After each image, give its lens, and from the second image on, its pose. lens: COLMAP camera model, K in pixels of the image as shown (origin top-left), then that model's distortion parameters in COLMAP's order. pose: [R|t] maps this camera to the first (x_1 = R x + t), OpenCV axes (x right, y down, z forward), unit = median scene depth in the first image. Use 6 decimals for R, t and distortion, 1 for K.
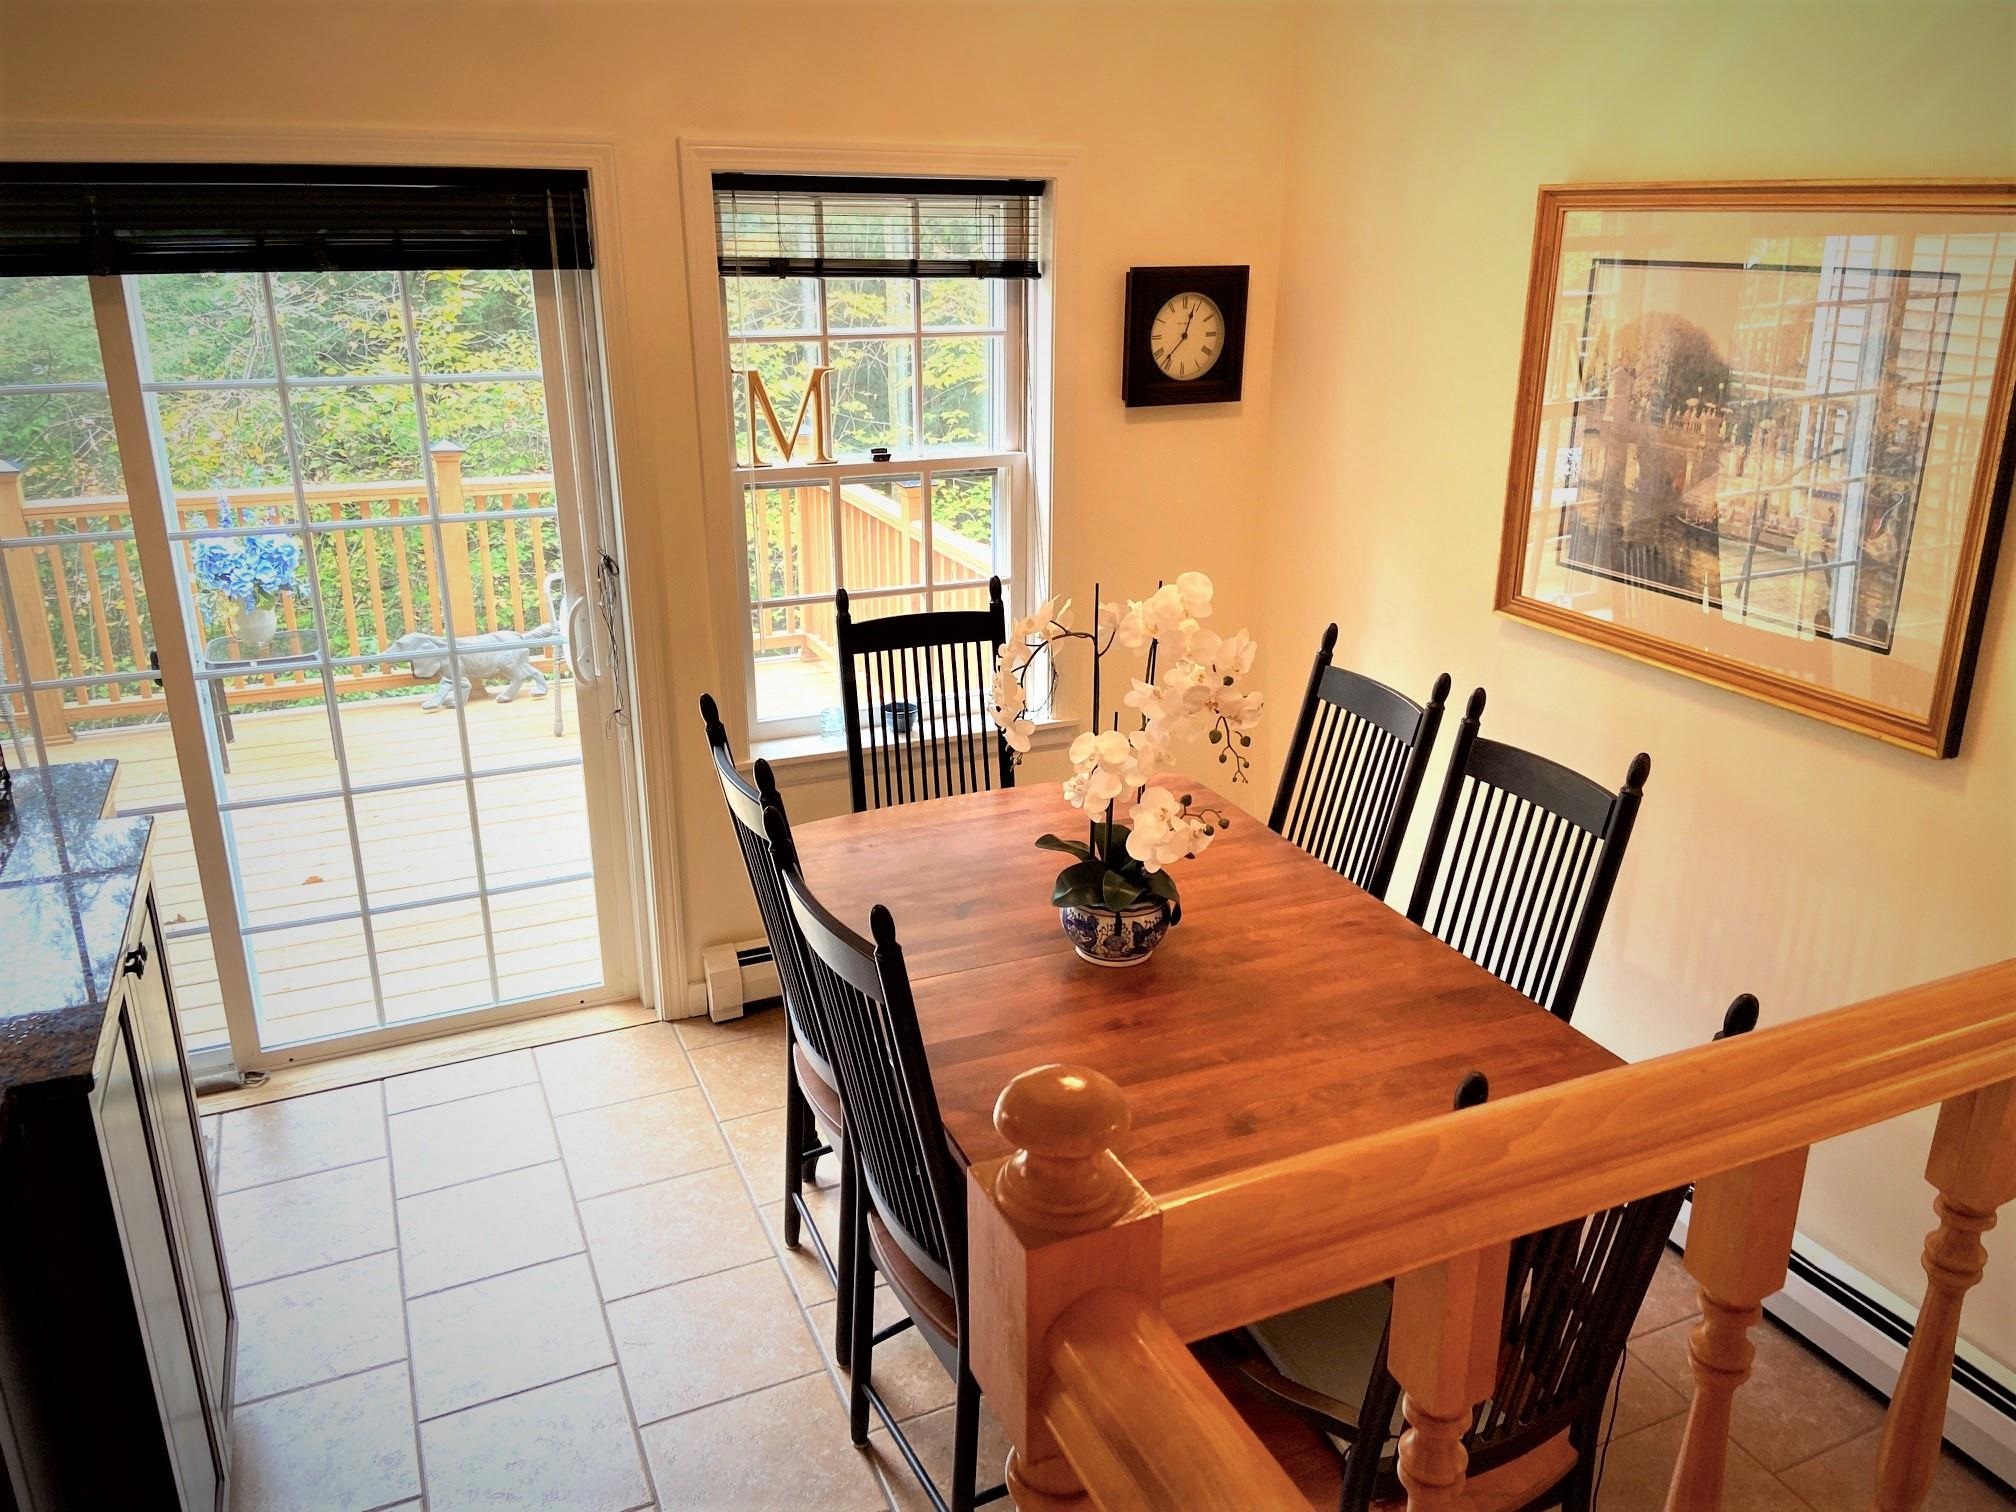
lens RADIAL K [[1523.0, 0, 1012.0], [0, 1523.0, 753.2], [0, 0, 1]] dist [0.062531, -0.000418]
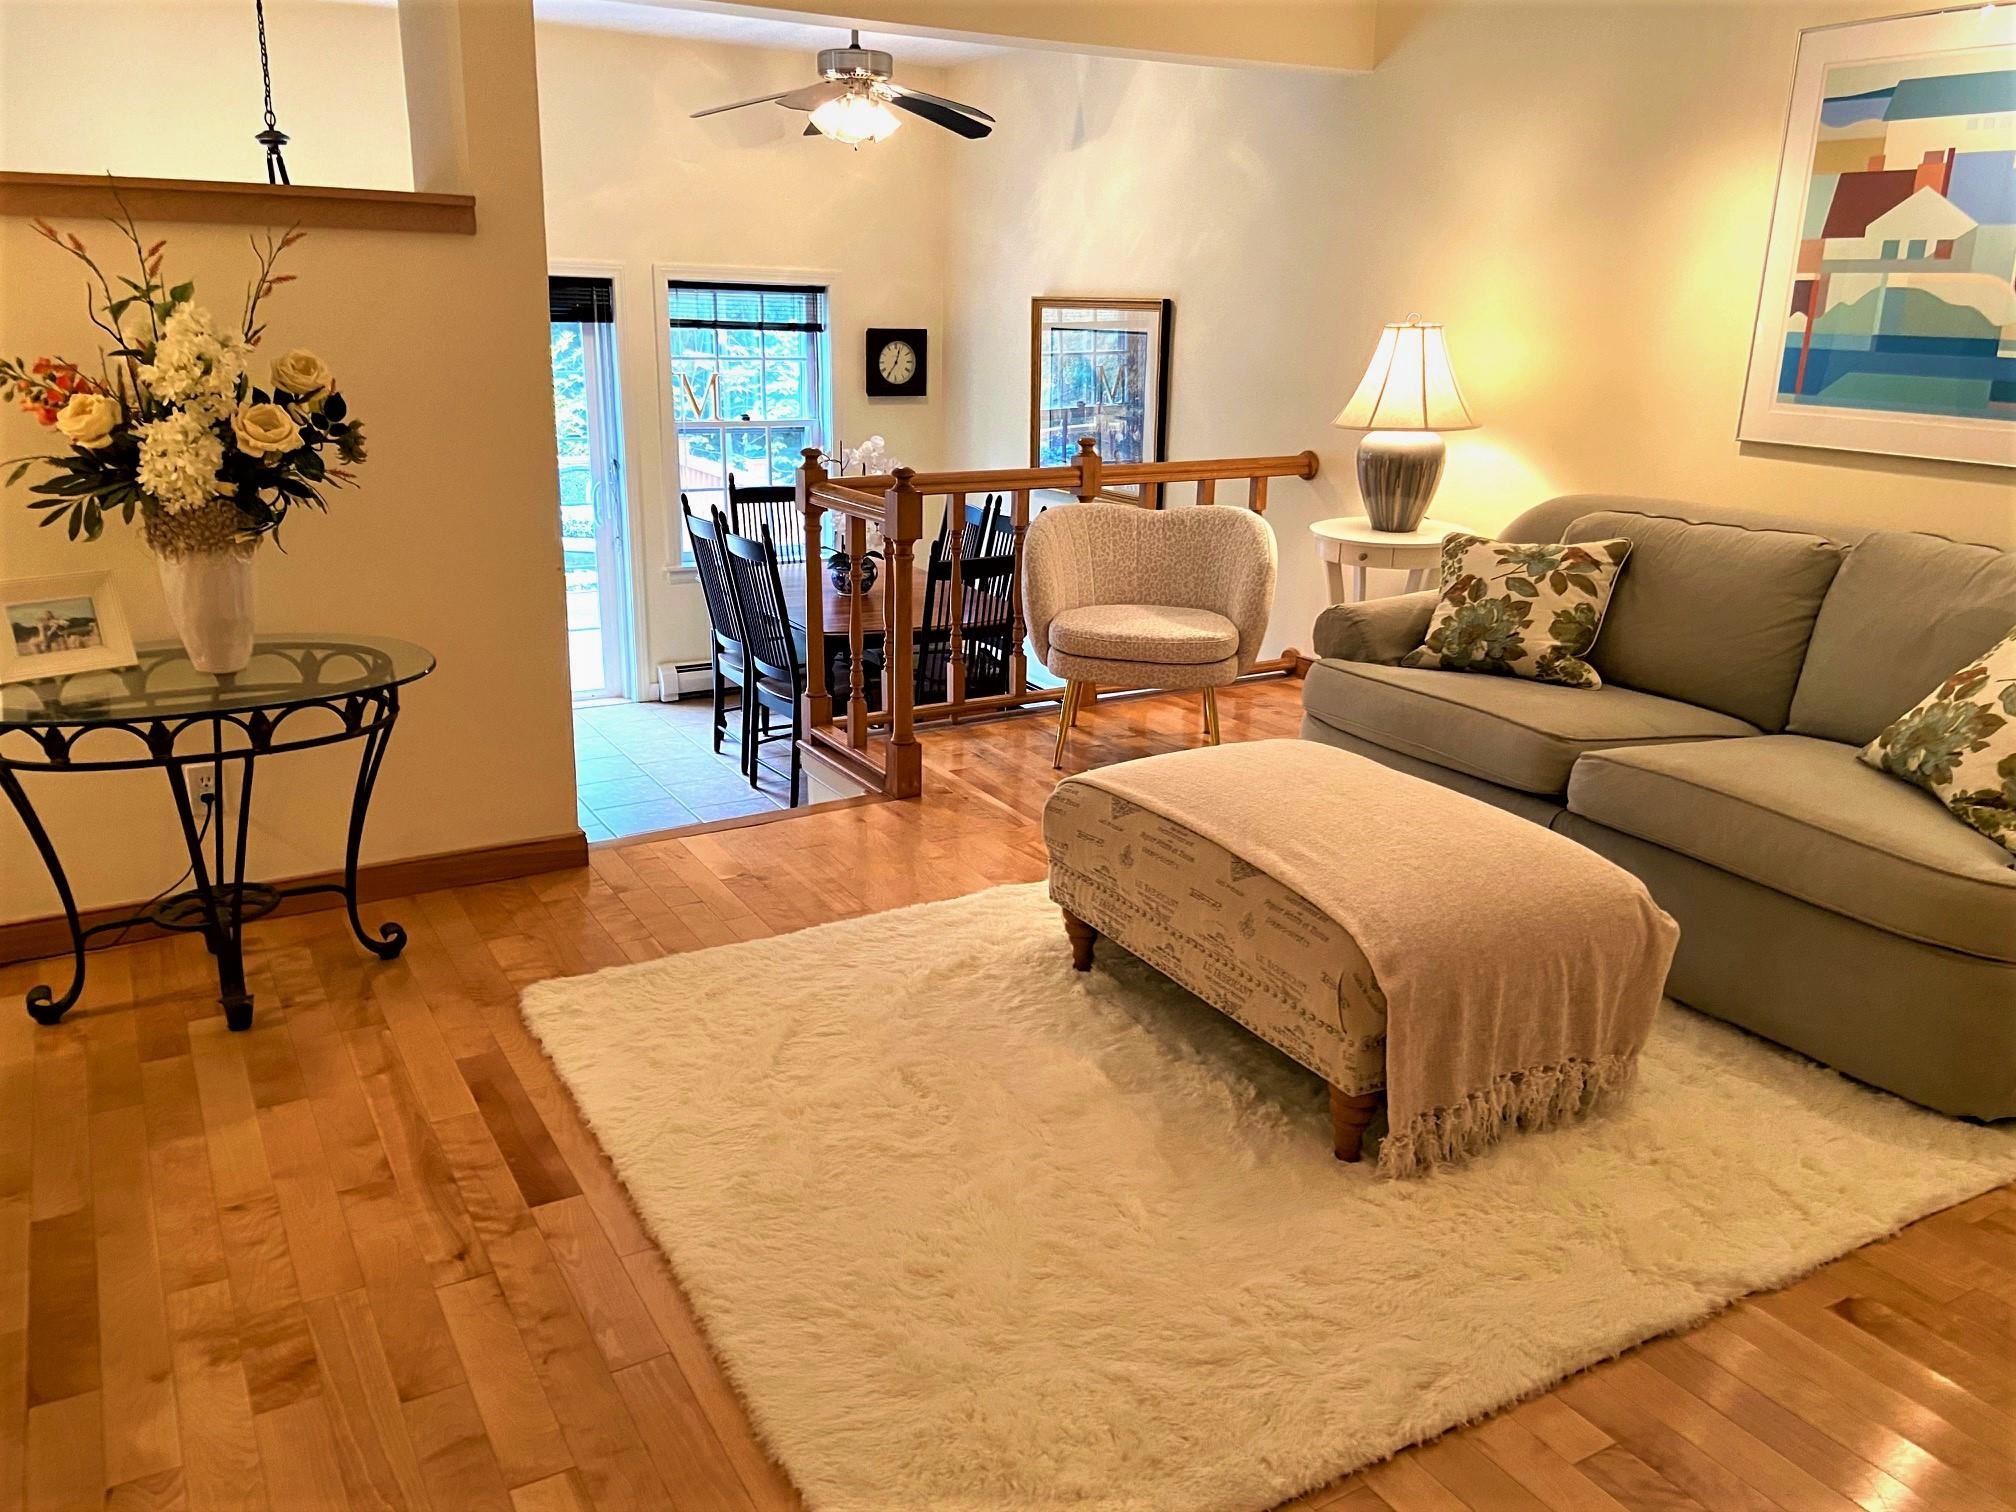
lens RADIAL K [[1523.0, 0, 1007.2], [0, 1523.0, 755.2], [0, 0, 1]] dist [0.062531, -0.000418]
pose [[0.992858, -0.014797, 0.118378, 0.011622], [0.020198, 0.998803, -0.044551, 0.360611], [-0.117577, 0.046624, 0.991969, -1.062602]]
